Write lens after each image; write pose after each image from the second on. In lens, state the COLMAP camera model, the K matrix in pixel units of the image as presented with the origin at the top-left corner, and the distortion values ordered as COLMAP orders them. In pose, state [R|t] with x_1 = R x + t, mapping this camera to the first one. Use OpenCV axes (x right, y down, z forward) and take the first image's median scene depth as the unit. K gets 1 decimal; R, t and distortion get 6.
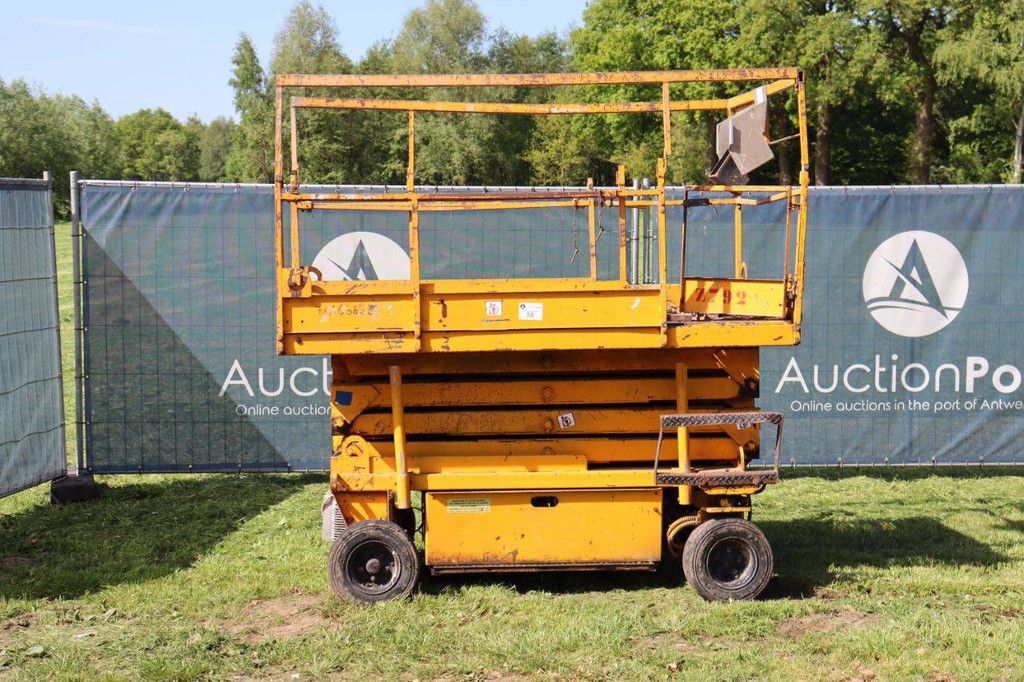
lens RADIAL K [[1677.9, 0, 516.5], [0, 1677.9, 345.8], [0, 0, 1]] dist [0.177064, 0.000000]
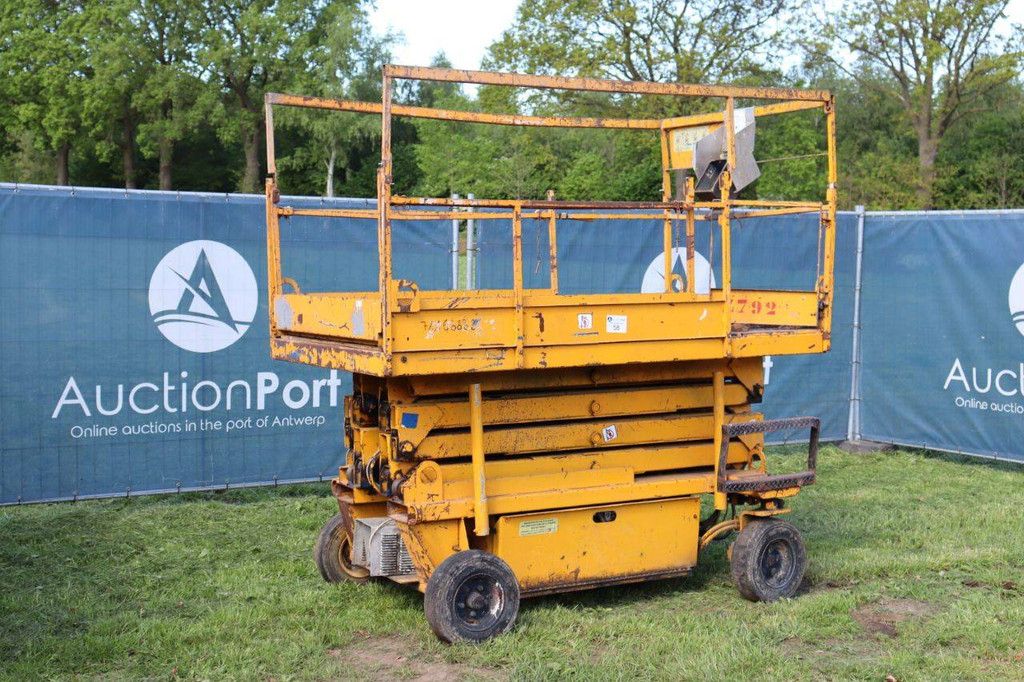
lens RADIAL K [[1371.5, 0, 505.8], [0, 1371.5, 338.2], [0, 0, 1]] dist [0.078921, 0.000000]
pose [[0.900655, -0.017616, 0.434178, -0.374935], [0.018263, 0.999830, 0.002680, -0.014693], [-0.434151, 0.005516, 0.900823, 0.293520]]
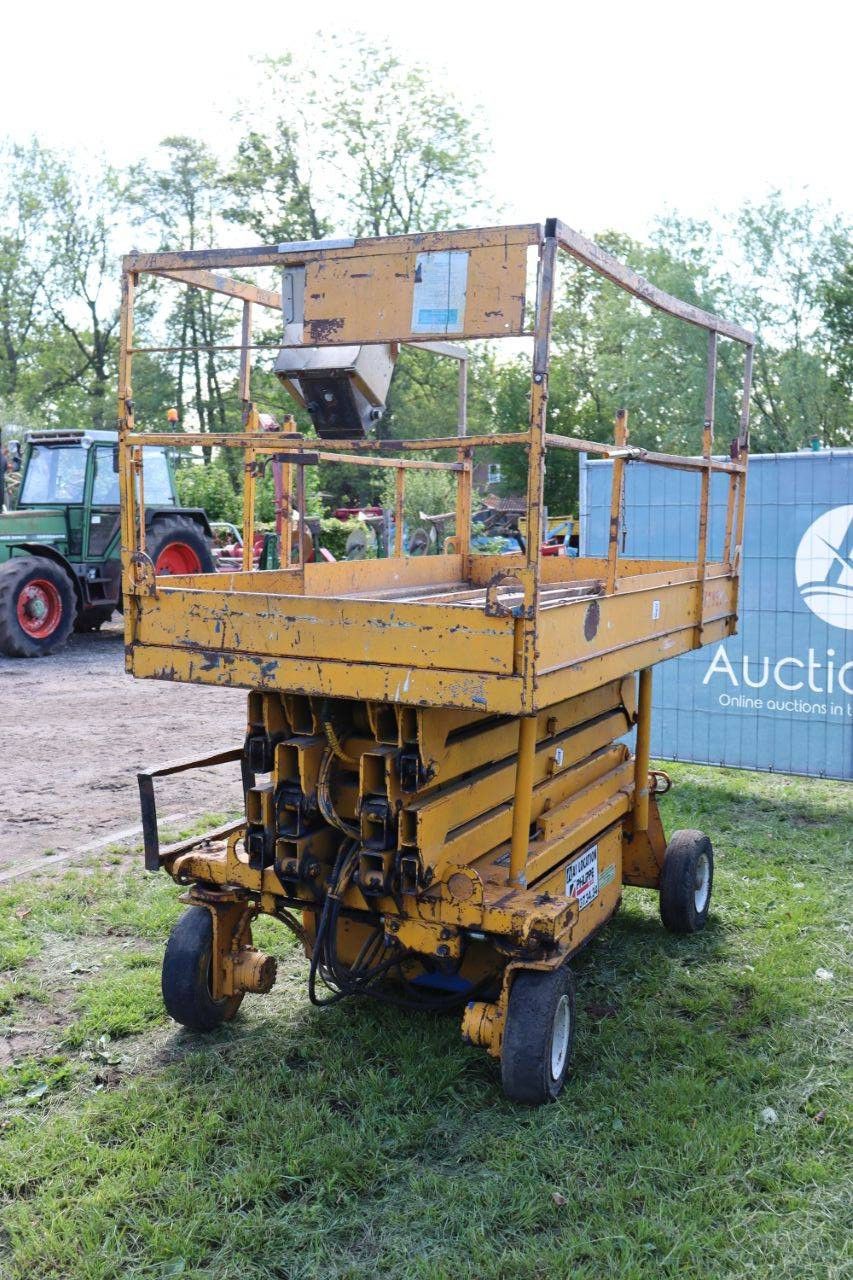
lens RADIAL K [[1256.2, 0, 427.8], [0, 1256.2, 630.0], [0, 0, 1]] dist [-0.064928, 0.000000]
pose [[-0.503679, 0.090146, -0.859174, 0.503649], [-0.057545, 0.988831, 0.137485, -0.087976], [0.861972, 0.118689, -0.492866, 1.280346]]
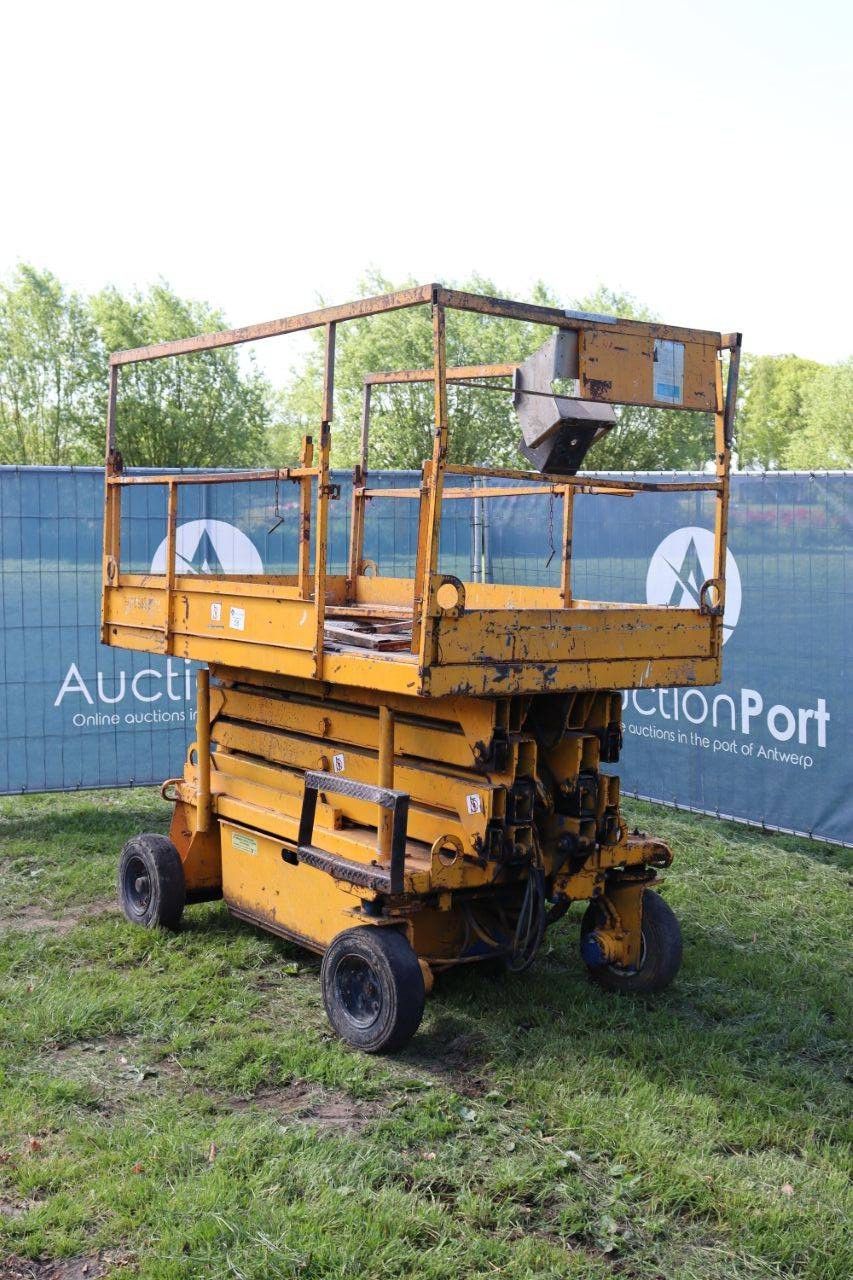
lens RADIAL K [[1540.3, 0, 417.9], [0, 1540.3, 638.3], [0, 0, 1]] dist [0.037713, 0.000000]
pose [[0.519323, 0.080337, -0.850793, 0.656499], [-0.079456, 0.995798, 0.045530, -0.049334], [0.850876, 0.043956, 0.523524, 0.646563]]
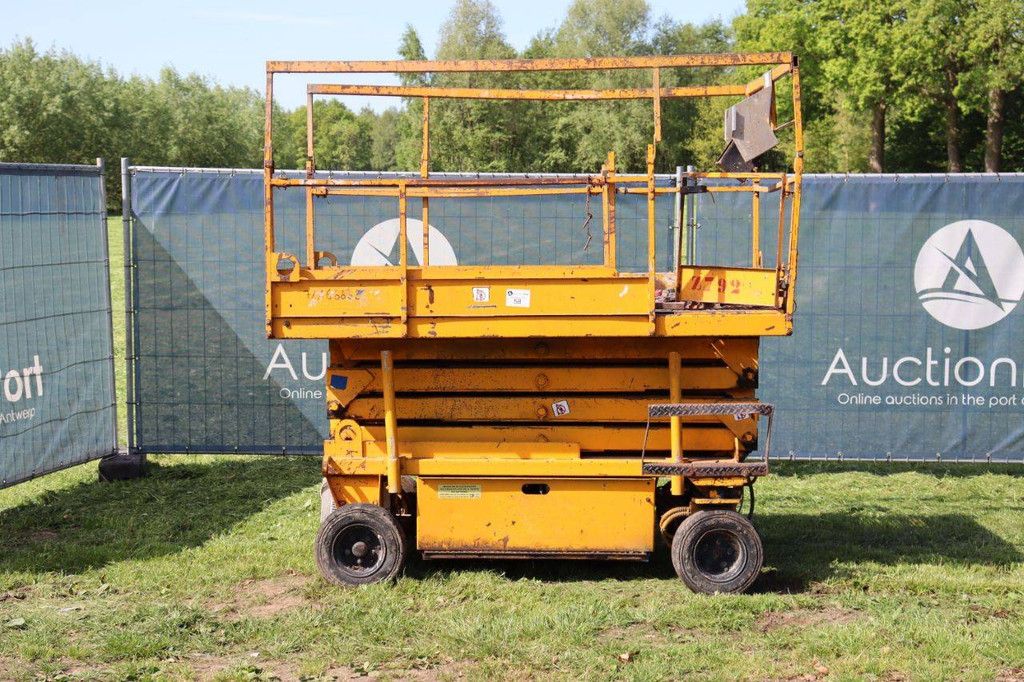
lens RADIAL K [[1677.9, 0, 511.3], [0, 1677.9, 344.7], [0, 0, 1]] dist [0.177064, 0.000000]
pose [[0.994731, 0.013219, -0.101662, 0.100660], [-0.012629, 0.999899, 0.006445, 0.000781], [0.101737, -0.005127, 0.994798, 0.007058]]
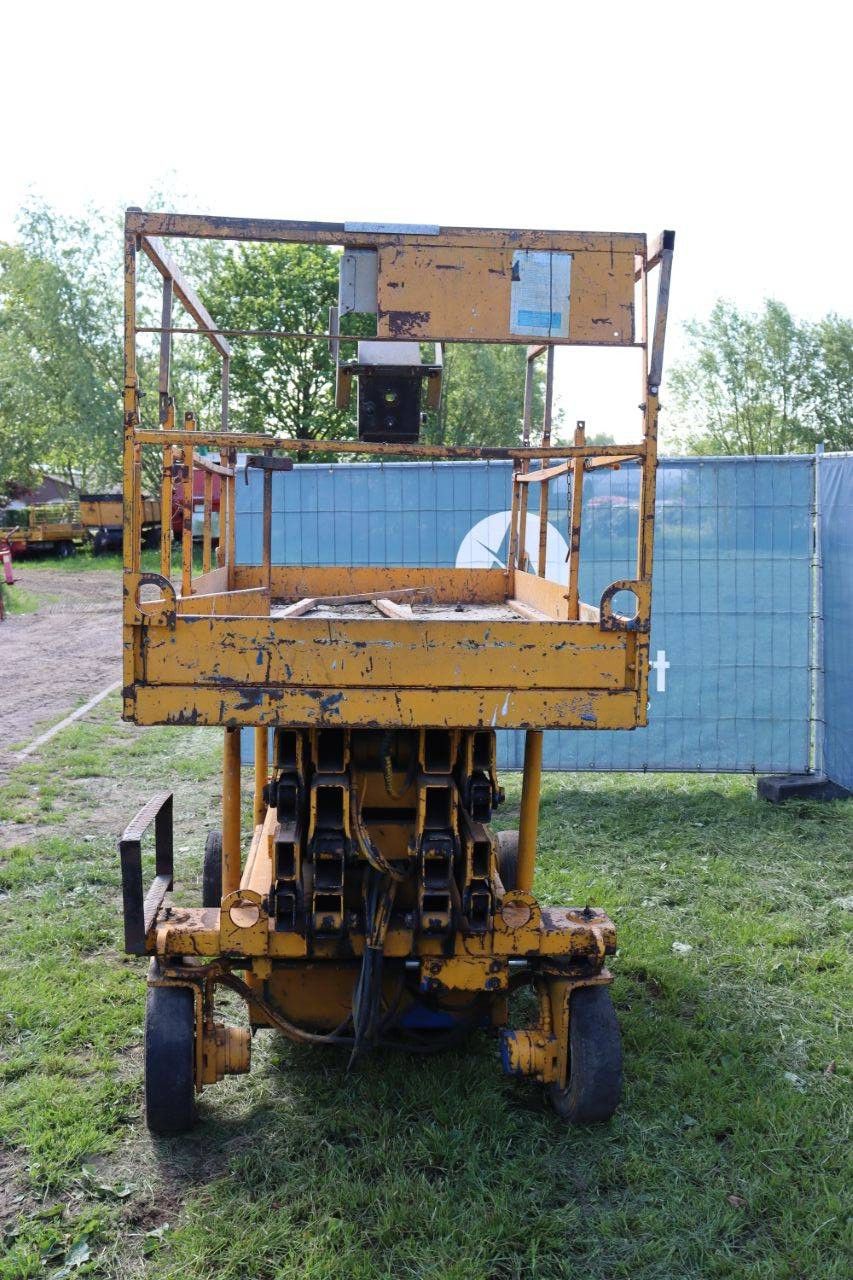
lens RADIAL K [[1256.2, 0, 418.2], [0, 1256.2, 634.5], [0, 0, 1]] dist [-0.064928, 0.000000]
pose [[-0.016305, 0.104595, -0.994381, 0.538234], [-0.070784, 0.991897, 0.105495, -0.074536], [0.997358, 0.072106, -0.008769, 1.046785]]
